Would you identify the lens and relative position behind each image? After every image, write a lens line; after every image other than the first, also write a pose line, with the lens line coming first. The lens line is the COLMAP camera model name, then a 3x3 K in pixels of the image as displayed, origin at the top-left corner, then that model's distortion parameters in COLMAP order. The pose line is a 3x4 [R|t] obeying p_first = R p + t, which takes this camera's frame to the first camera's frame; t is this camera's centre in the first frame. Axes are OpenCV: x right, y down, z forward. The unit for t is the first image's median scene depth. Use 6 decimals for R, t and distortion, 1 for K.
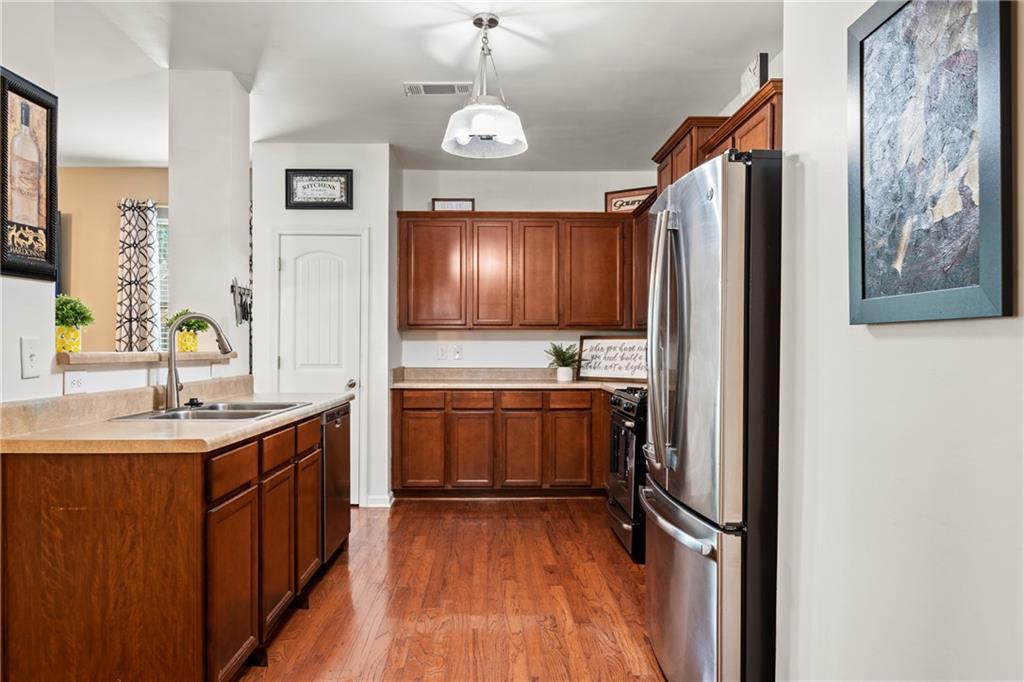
lens RADIAL K [[691.4, 0, 500.3], [0, 691.4, 356.3], [0, 0, 1]] dist [-0.006261, 0.004630]
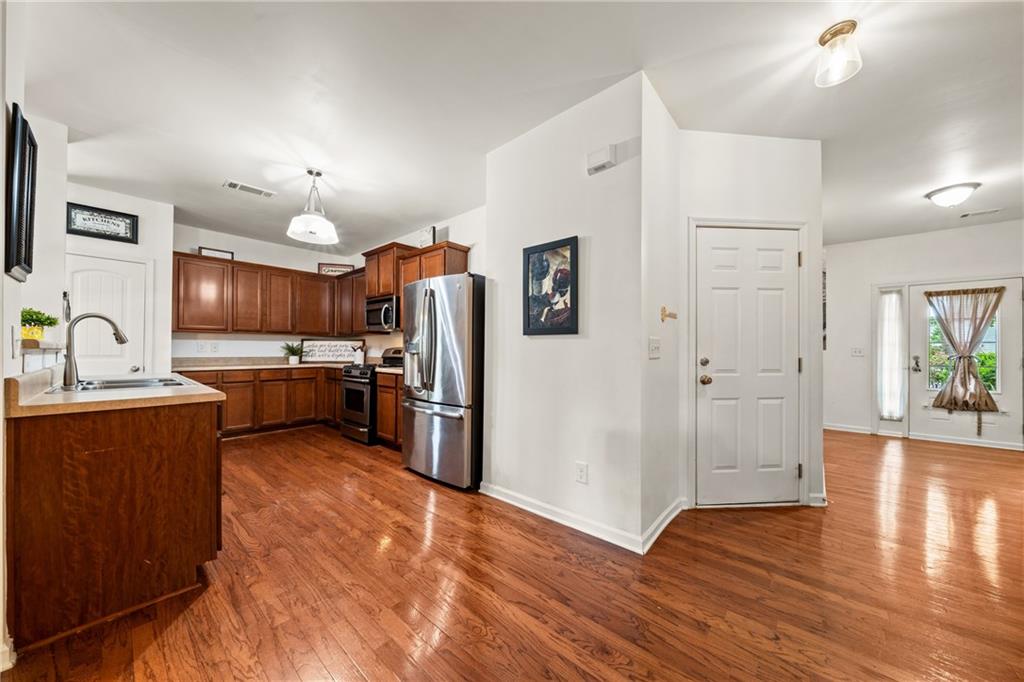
lens RADIAL K [[352.7, 0, 512.1], [0, 352.7, 351.1], [0, 0, 1]] dist [-0.007013, -0.000107]
pose [[0.668645, -0.001399, 0.743581, -0.342969], [0.006305, 0.999973, -0.003788, 0.016389], [-0.743555, 0.007222, 0.668635, -0.052155]]
